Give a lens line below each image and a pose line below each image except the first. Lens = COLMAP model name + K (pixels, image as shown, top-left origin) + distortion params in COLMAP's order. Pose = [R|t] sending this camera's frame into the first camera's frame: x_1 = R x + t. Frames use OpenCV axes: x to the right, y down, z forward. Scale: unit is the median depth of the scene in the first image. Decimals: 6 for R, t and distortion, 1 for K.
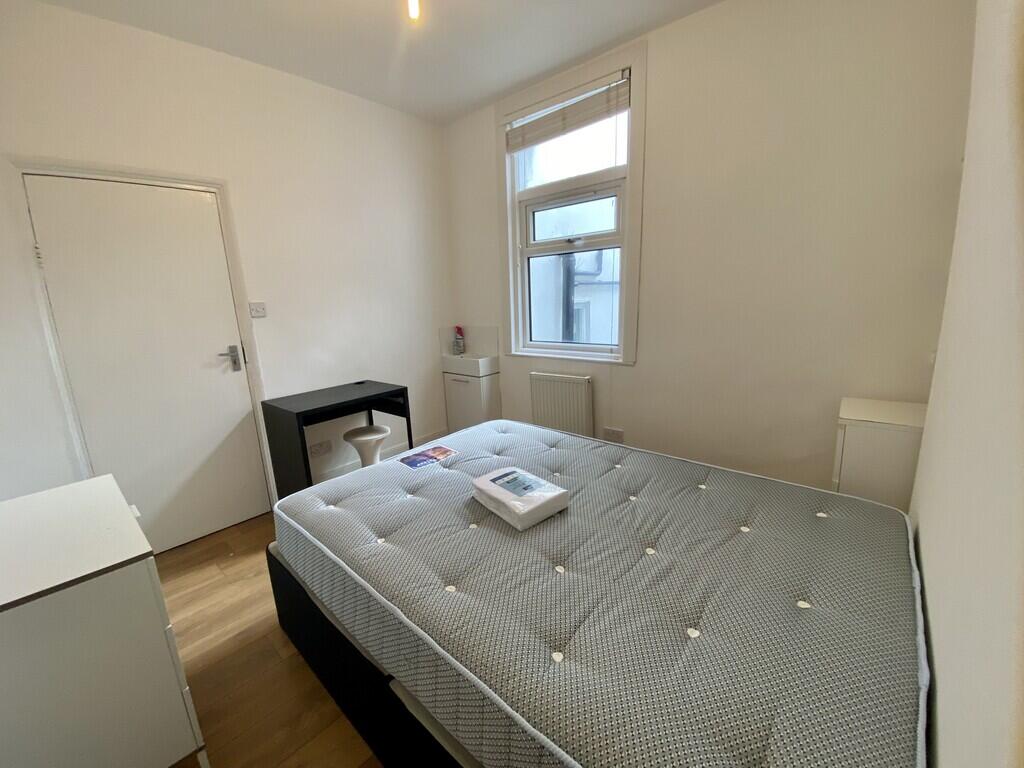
lens RADIAL K [[415.0, 0, 513.8], [0, 415.0, 382.2], [0, 0, 1]] dist [0.000156, -0.000258]
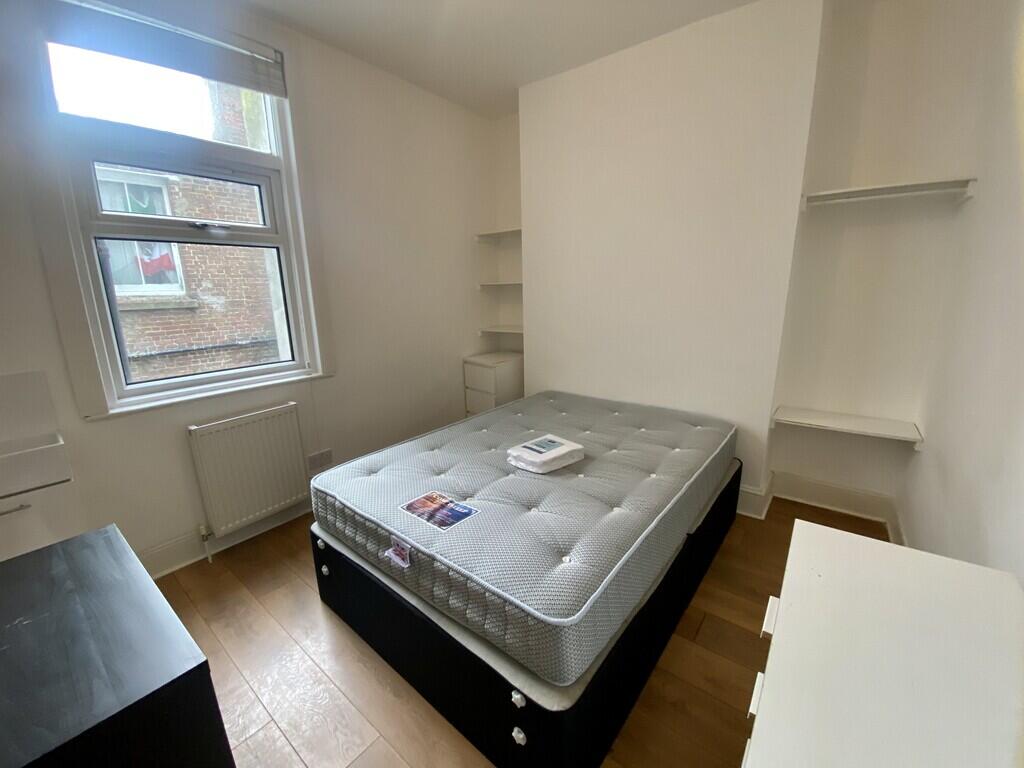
lens RADIAL K [[415.0, 0, 513.0], [0, 415.0, 377.5], [0, 0, 1]] dist [0.000156, -0.000258]
pose [[-0.066129, -0.172485, 0.982790, -0.893747], [0.226163, 0.956721, 0.183128, -0.153814], [-0.971842, 0.234381, -0.024257, 0.810641]]
